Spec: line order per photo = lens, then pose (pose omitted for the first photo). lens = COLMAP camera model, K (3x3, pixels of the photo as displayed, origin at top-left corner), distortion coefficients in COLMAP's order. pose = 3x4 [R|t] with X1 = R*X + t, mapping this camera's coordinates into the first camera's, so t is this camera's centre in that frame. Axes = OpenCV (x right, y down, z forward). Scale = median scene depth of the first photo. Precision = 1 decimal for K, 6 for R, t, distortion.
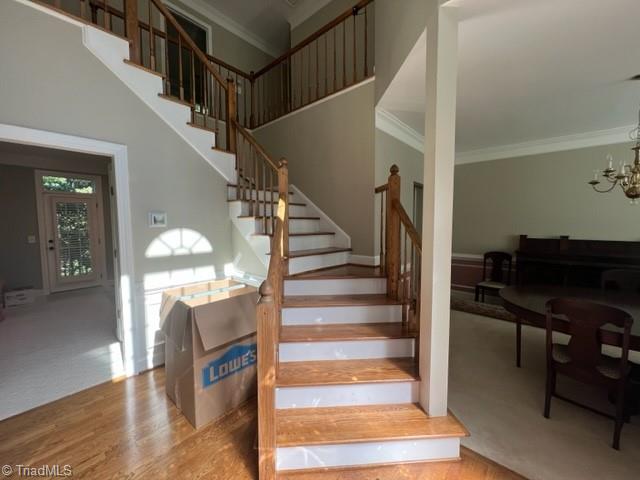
lens RADIAL K [[251.7, 0, 322.8], [0, 251.7, 238.7], [0, 0, 1]] dist [-0.010640, -0.000086]
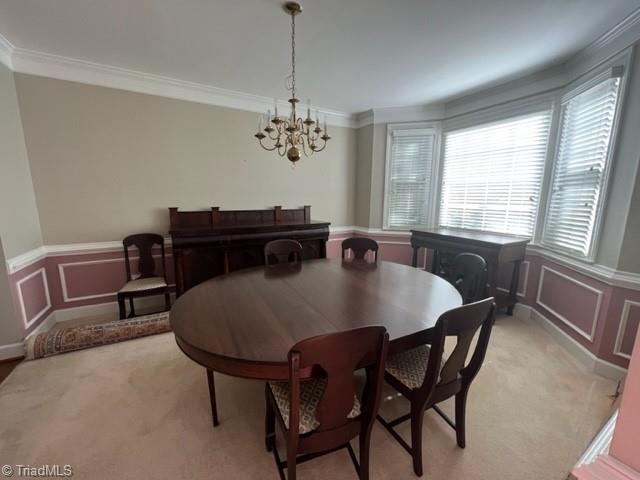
lens RADIAL K [[251.7, 0, 322.8], [0, 251.7, 238.7], [0, 0, 1]] dist [-0.010640, -0.000086]
pose [[0.310184, -0.151018, 0.938605, 0.215363], [0.054144, 0.988506, 0.141154, -0.005249], [-0.949133, 0.007036, 0.314796, 0.332637]]
